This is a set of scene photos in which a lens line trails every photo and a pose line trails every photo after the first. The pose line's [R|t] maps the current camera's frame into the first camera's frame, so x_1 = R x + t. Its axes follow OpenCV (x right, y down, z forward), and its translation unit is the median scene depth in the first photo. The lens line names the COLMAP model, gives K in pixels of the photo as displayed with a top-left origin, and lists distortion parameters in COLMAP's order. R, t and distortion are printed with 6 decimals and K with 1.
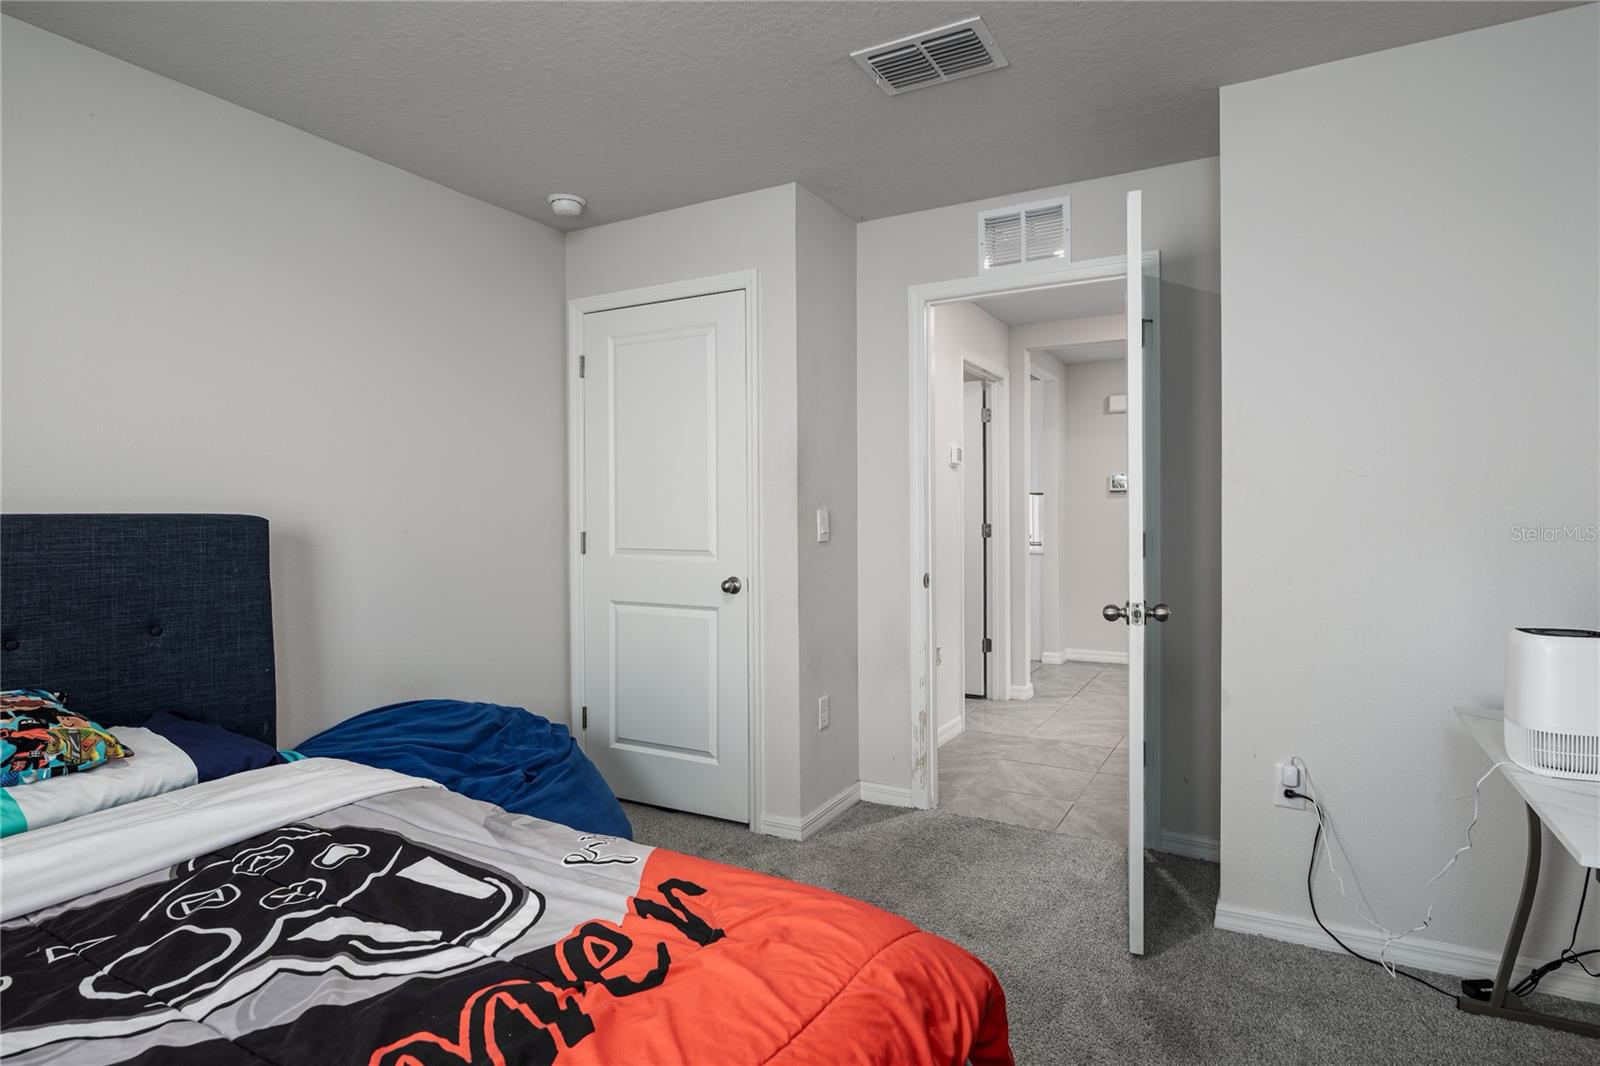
lens RADIAL K [[861.5, 0, 800.0], [0, 861.5, 533.0], [0, 0, 1]] dist [-0.027457, -0.000499]
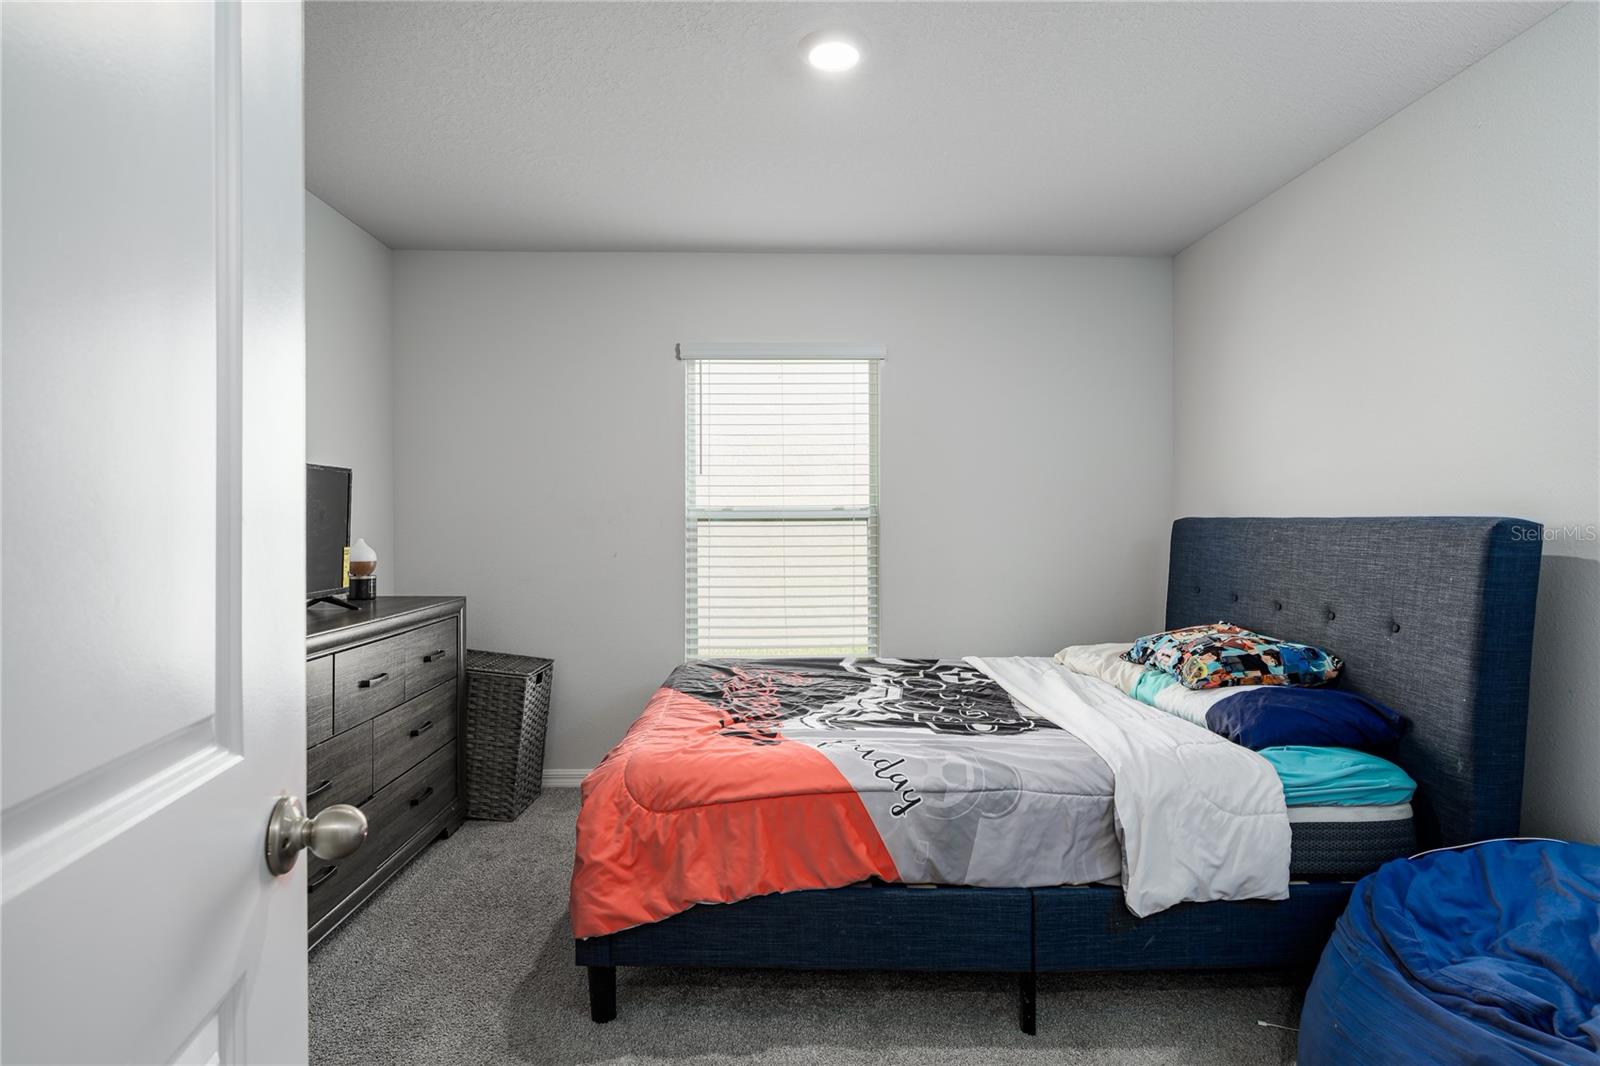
lens RADIAL K [[861.5, 0, 800.0], [0, 861.5, 533.0], [0, 0, 1]] dist [-0.027457, -0.000499]
pose [[-0.858743, 0.013122, -0.512239, 0.405030], [-0.002020, 0.999578, 0.028992, -0.030981], [0.512403, 0.025932, -0.858354, 1.497197]]
